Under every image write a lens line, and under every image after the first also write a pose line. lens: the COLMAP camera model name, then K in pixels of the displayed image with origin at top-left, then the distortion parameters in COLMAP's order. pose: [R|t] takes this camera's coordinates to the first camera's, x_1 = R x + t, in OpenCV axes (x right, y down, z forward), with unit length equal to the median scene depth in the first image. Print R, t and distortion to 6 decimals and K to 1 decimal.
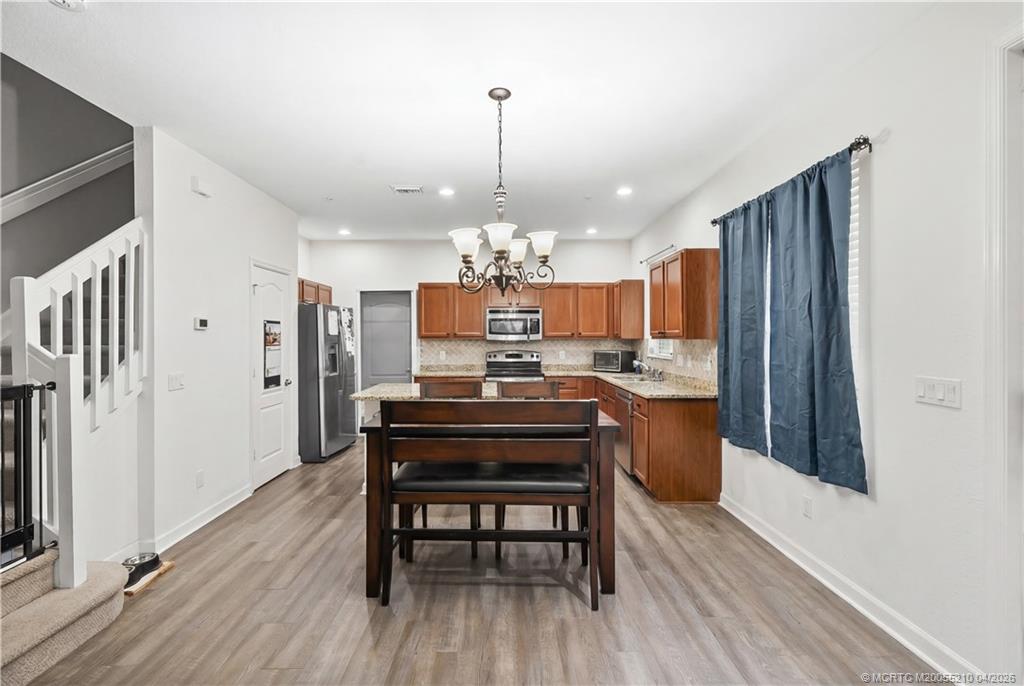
lens RADIAL K [[477.0, 0, 508.7], [0, 477.0, 340.7], [0, 0, 1]] dist [-0.001559, 0.000058]
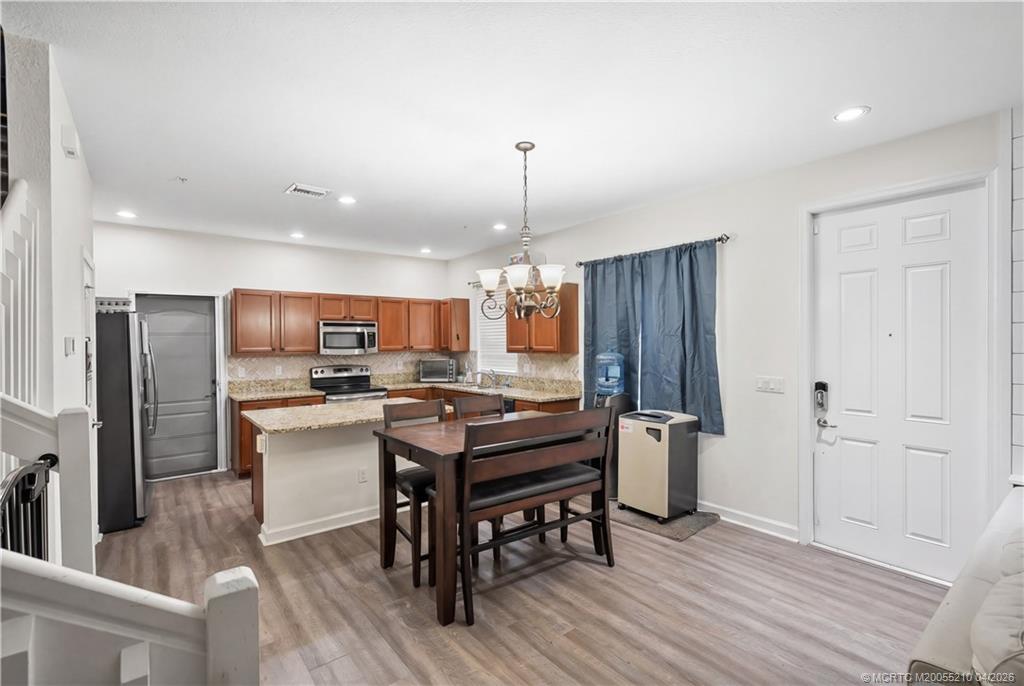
lens RADIAL K [[467.7, 0, 512.0], [0, 467.7, 343.0], [0, 0, 1]] dist [-0.002047, 0.000004]
pose [[0.792801, -0.007232, 0.609438, -0.477799], [0.011454, 0.999930, -0.003034, -0.027496], [-0.609373, 0.009386, 0.792828, 0.085149]]
